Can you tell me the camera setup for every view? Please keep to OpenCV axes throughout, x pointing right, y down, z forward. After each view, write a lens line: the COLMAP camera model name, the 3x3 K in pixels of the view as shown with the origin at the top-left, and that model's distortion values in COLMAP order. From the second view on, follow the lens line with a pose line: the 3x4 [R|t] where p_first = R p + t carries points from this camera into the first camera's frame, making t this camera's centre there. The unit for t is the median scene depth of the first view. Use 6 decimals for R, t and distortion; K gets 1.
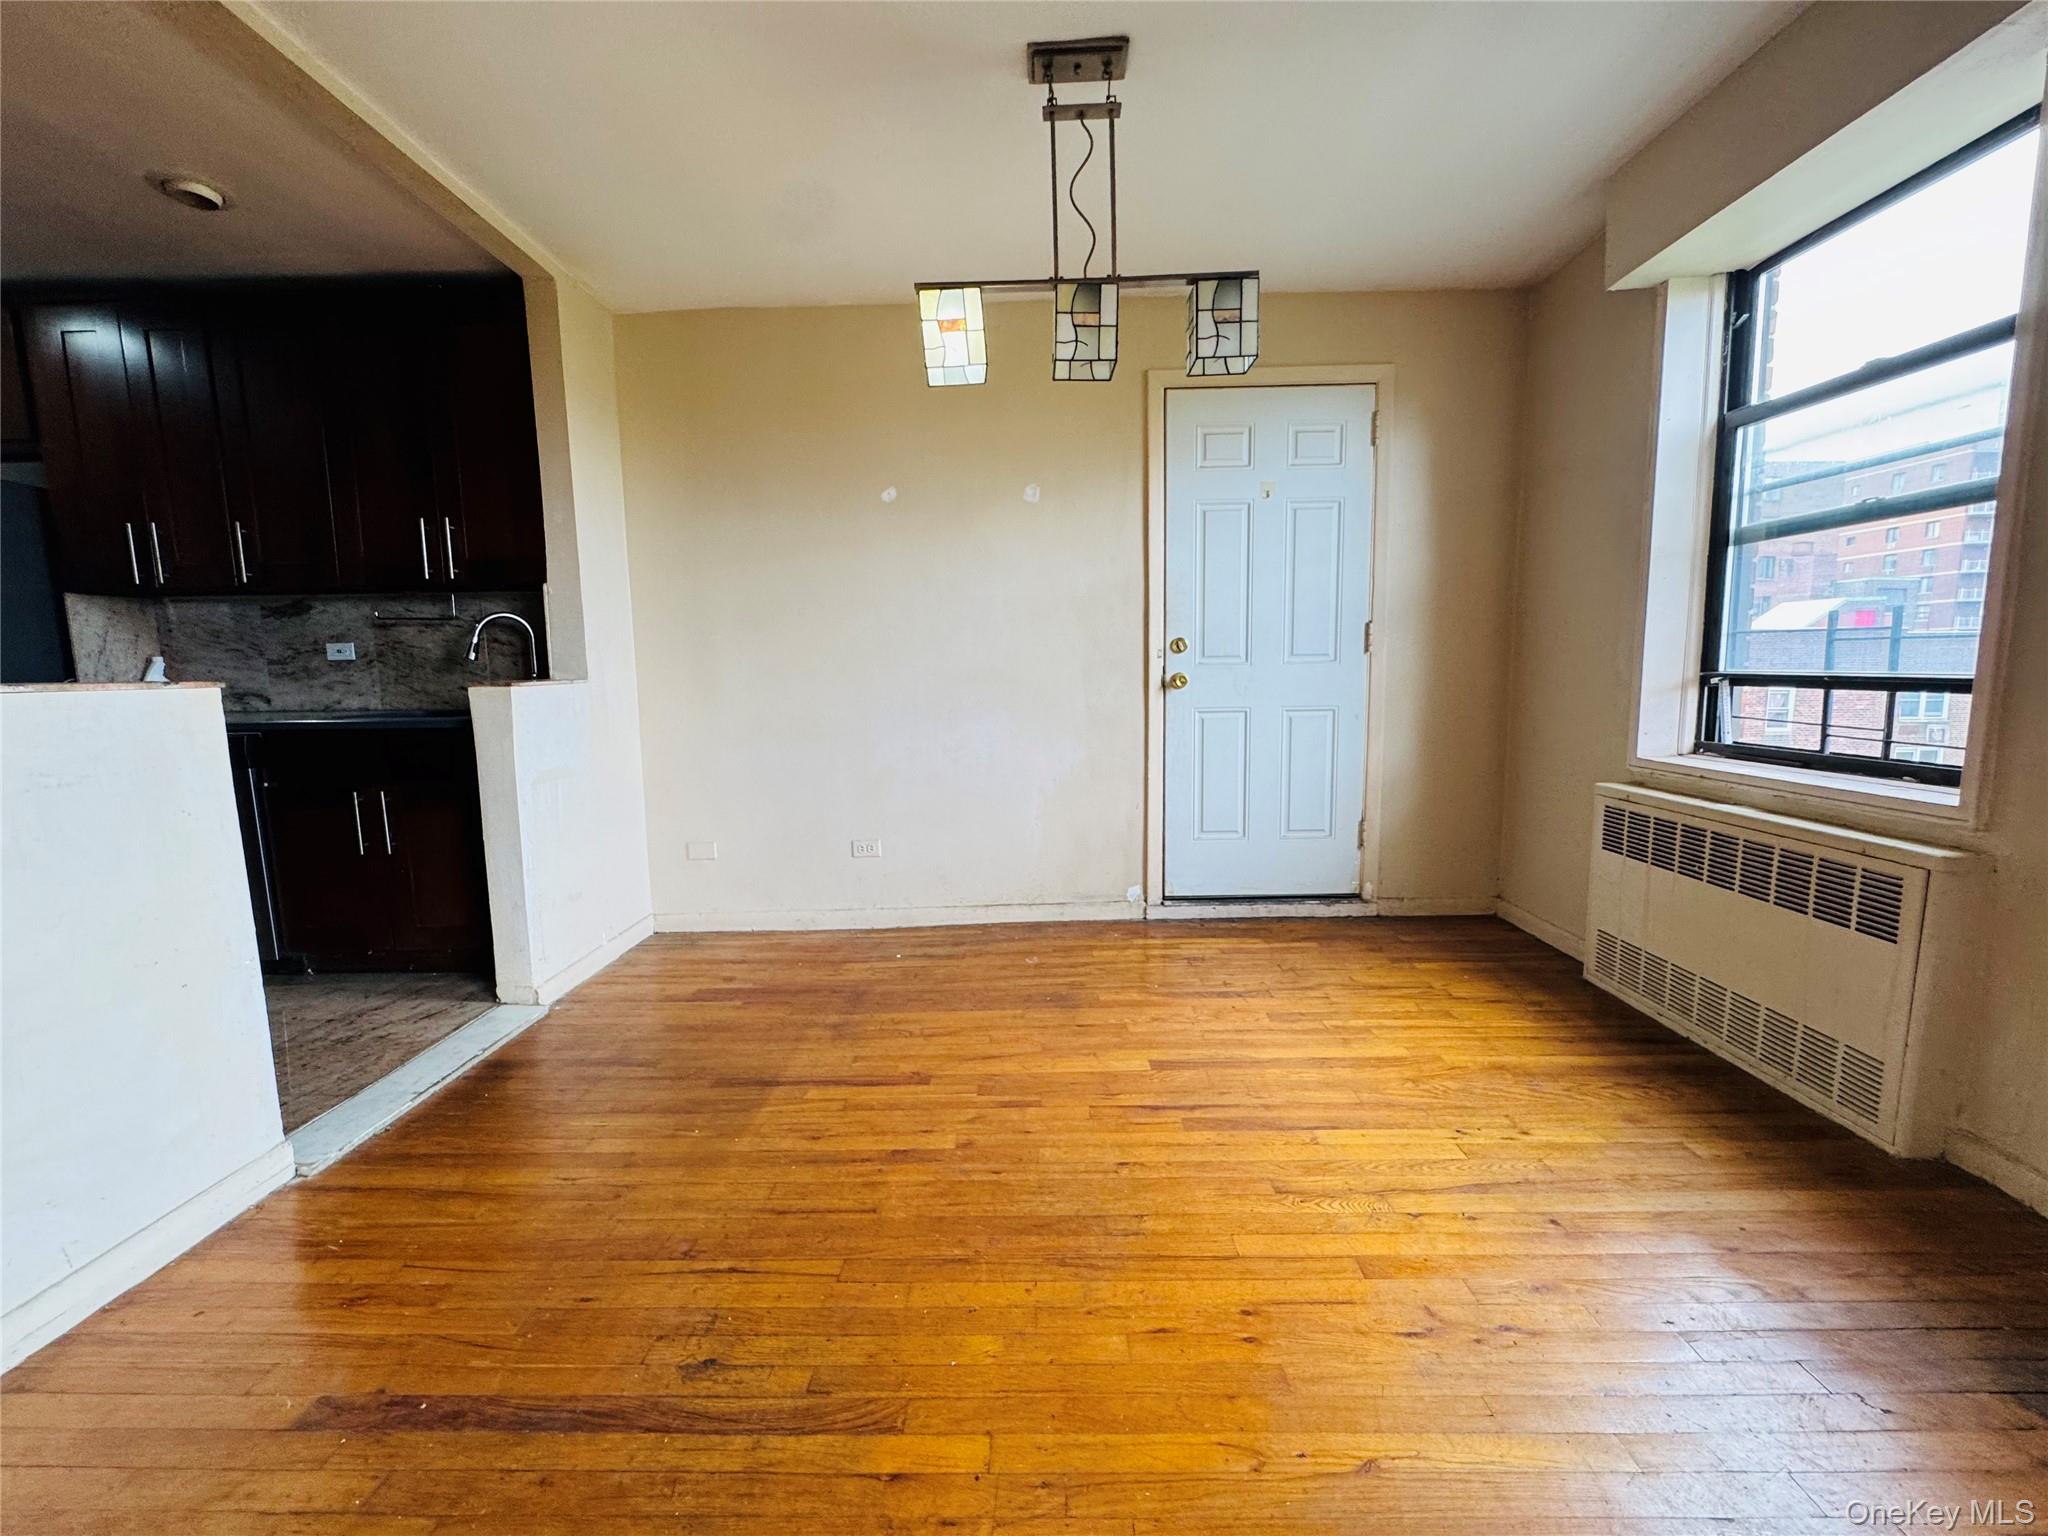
lens RADIAL K [[816.8, 0, 1022.8], [0, 816.8, 765.8], [0, 0, 1]] dist [-0.002244, -0.000041]
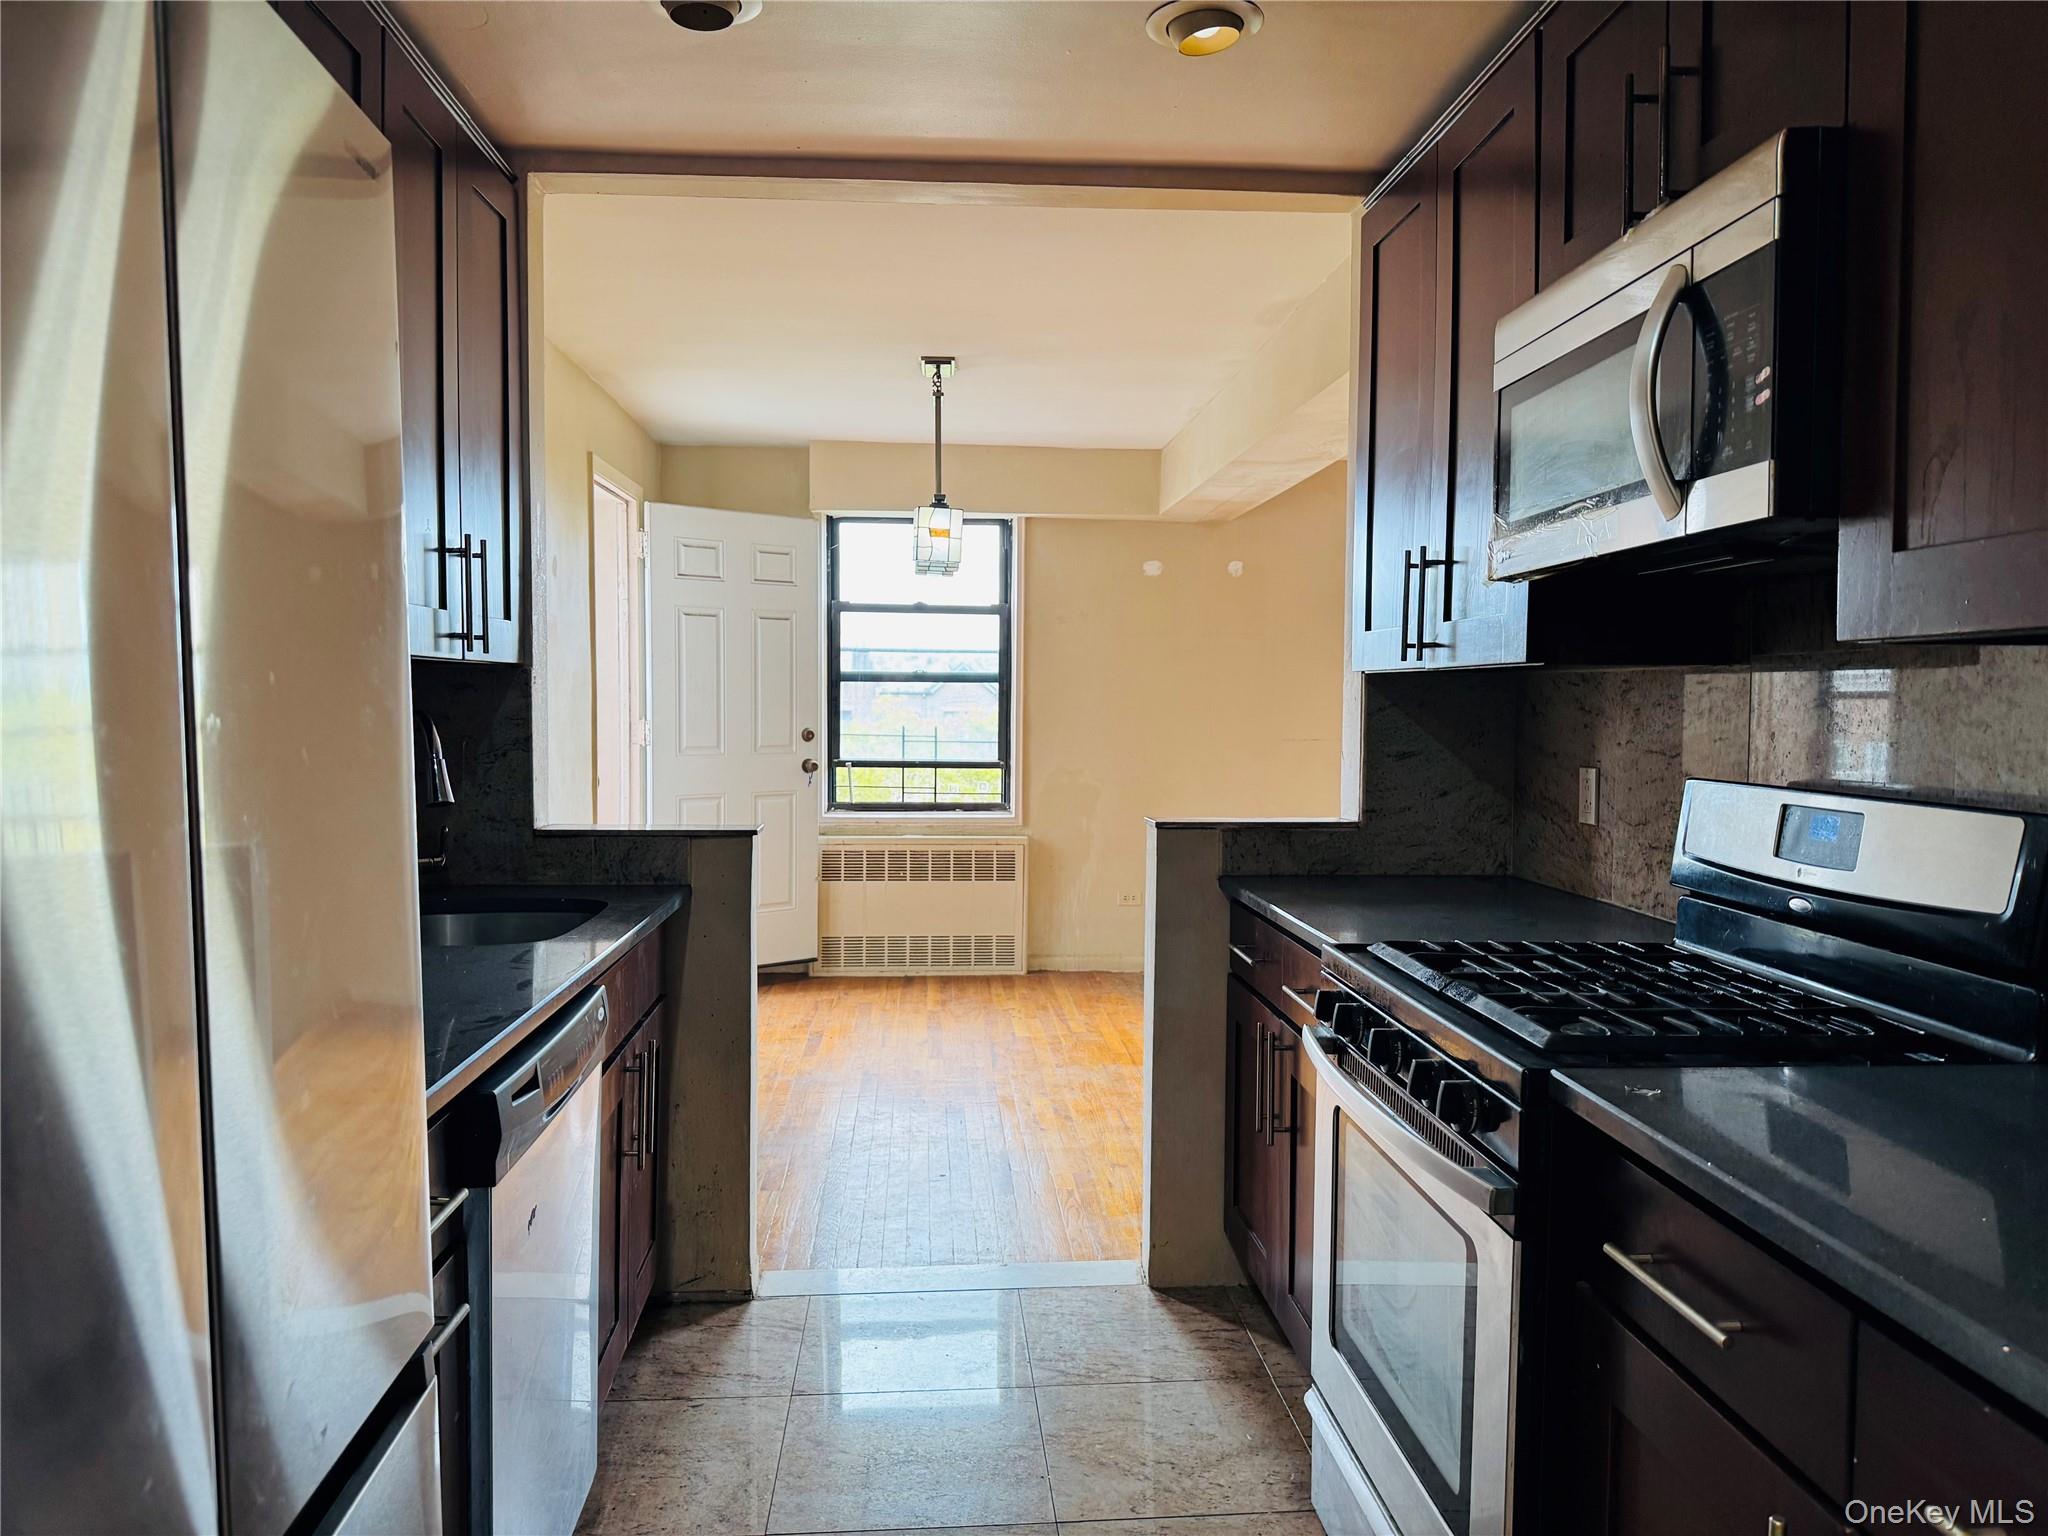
lens RADIAL K [[1409.8, 0, 1024.0], [0, 1409.8, 768.0], [0, 0, 1]] dist [0.005068, -0.003195]
pose [[-0.094314, -0.032521, 0.995011, -2.341606], [0.113487, 0.992600, 0.043199, -0.213863], [-0.989053, 0.116996, -0.089925, 1.084273]]
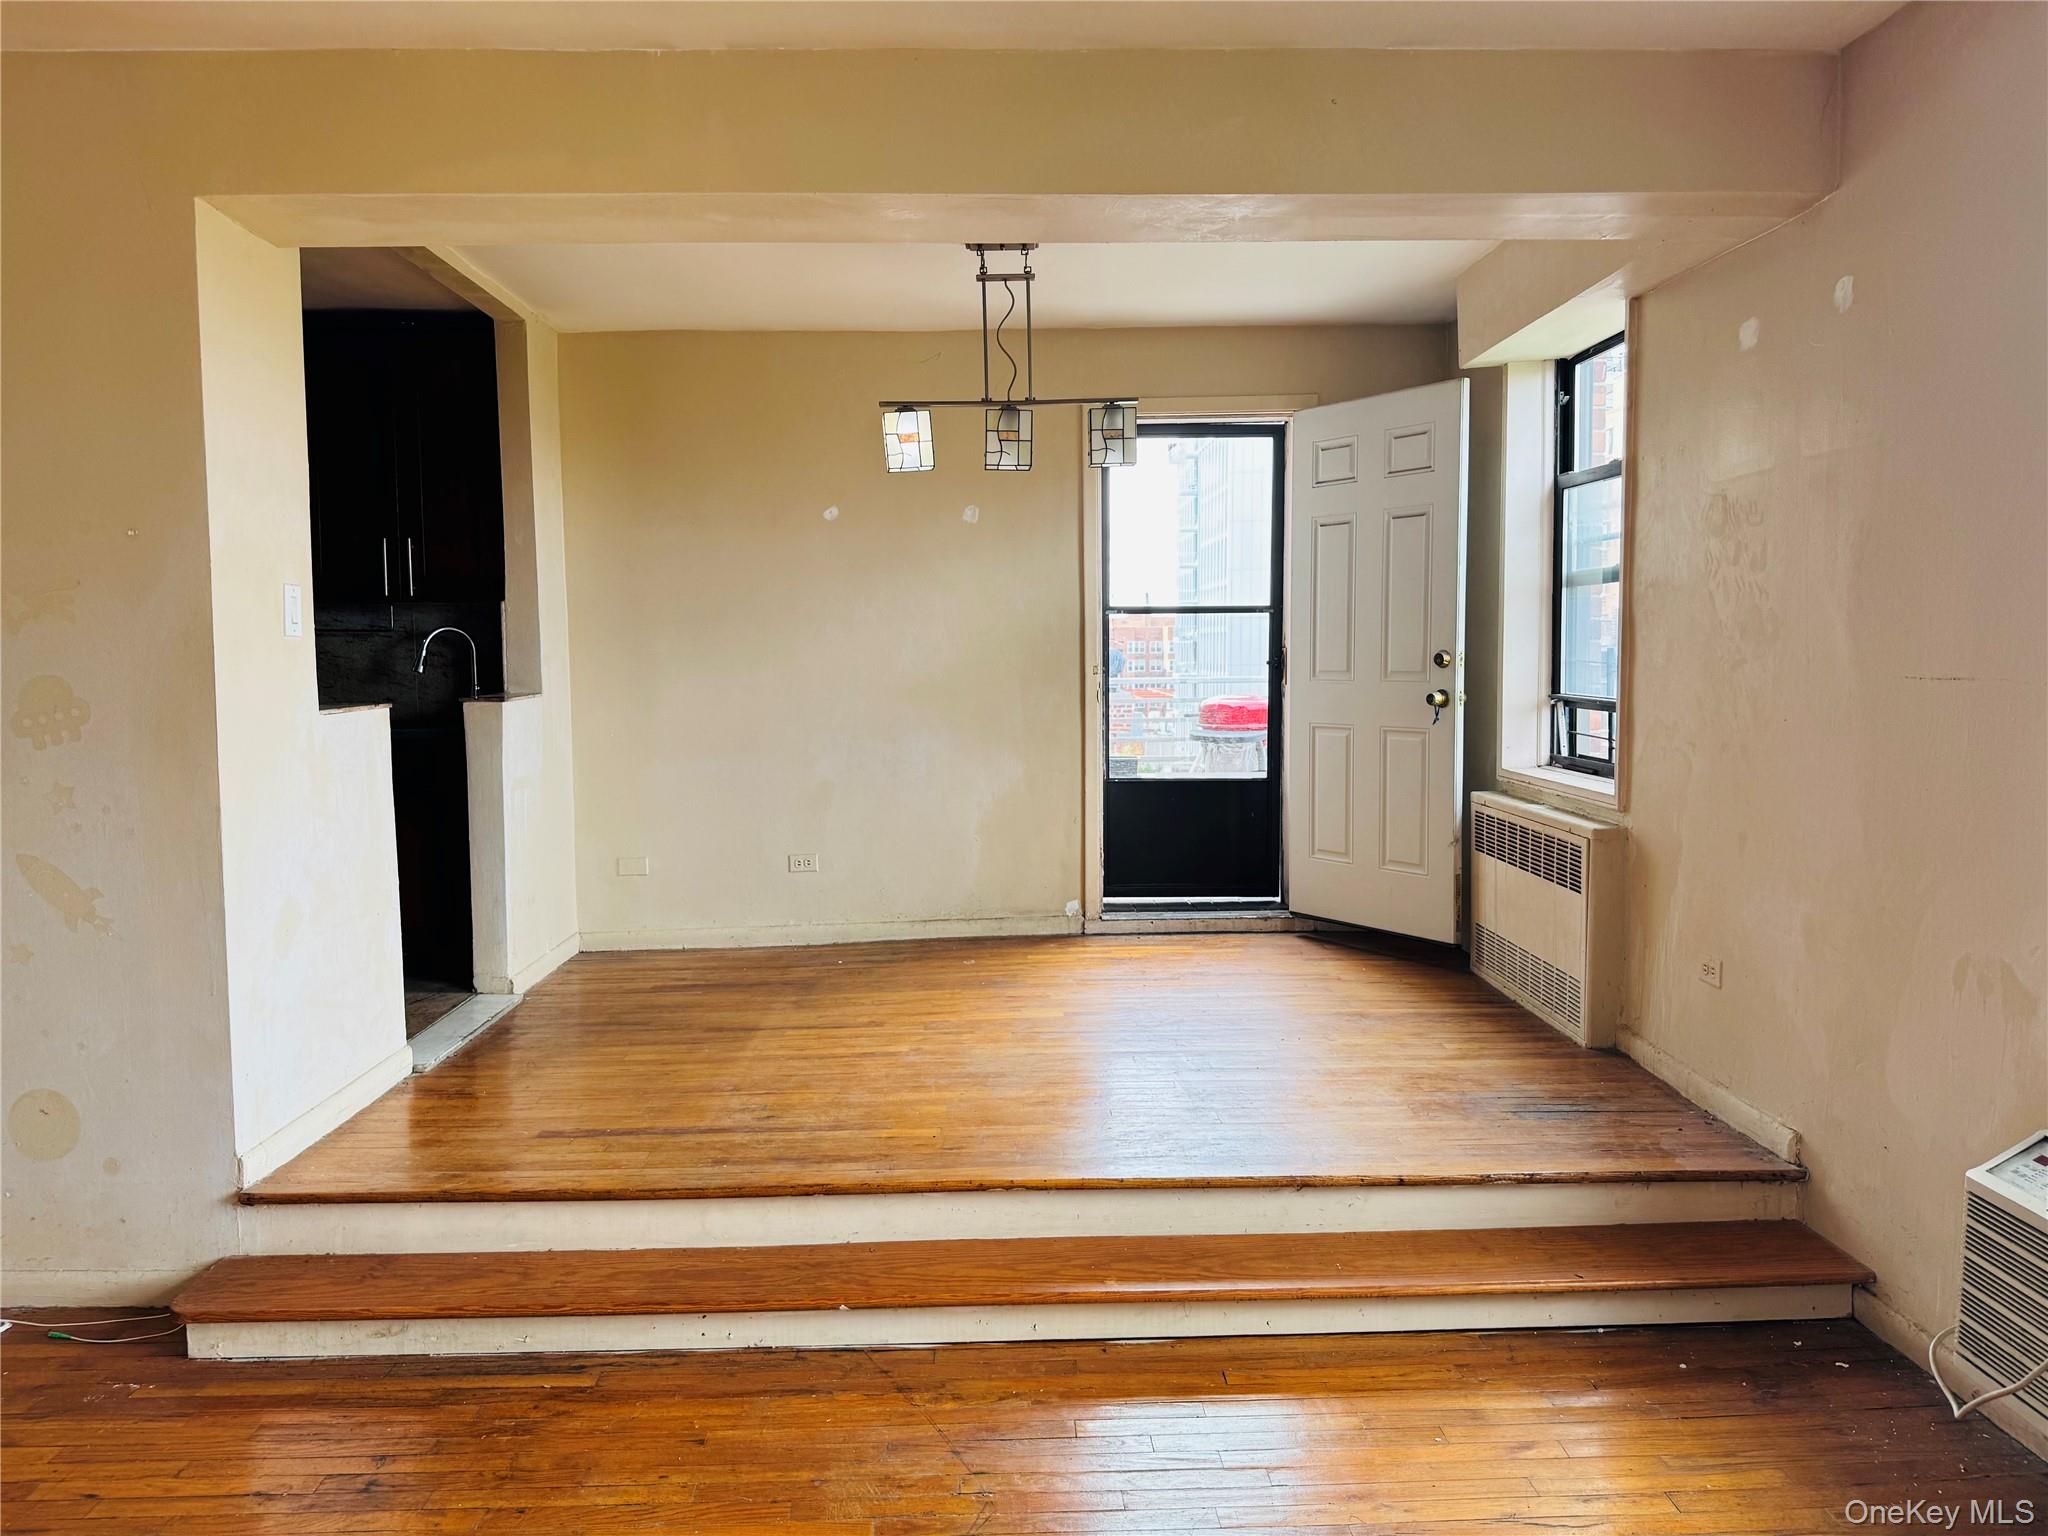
lens RADIAL K [[1409.8, 0, 1024.0], [0, 1409.8, 768.0], [0, 0, 1]] dist [0.005068, -0.003195]
pose [[0.999121, 0.002391, 0.041853, 0.007115], [-0.000954, 0.999410, -0.034331, 0.072620], [-0.041910, 0.034261, 0.998534, -1.184266]]
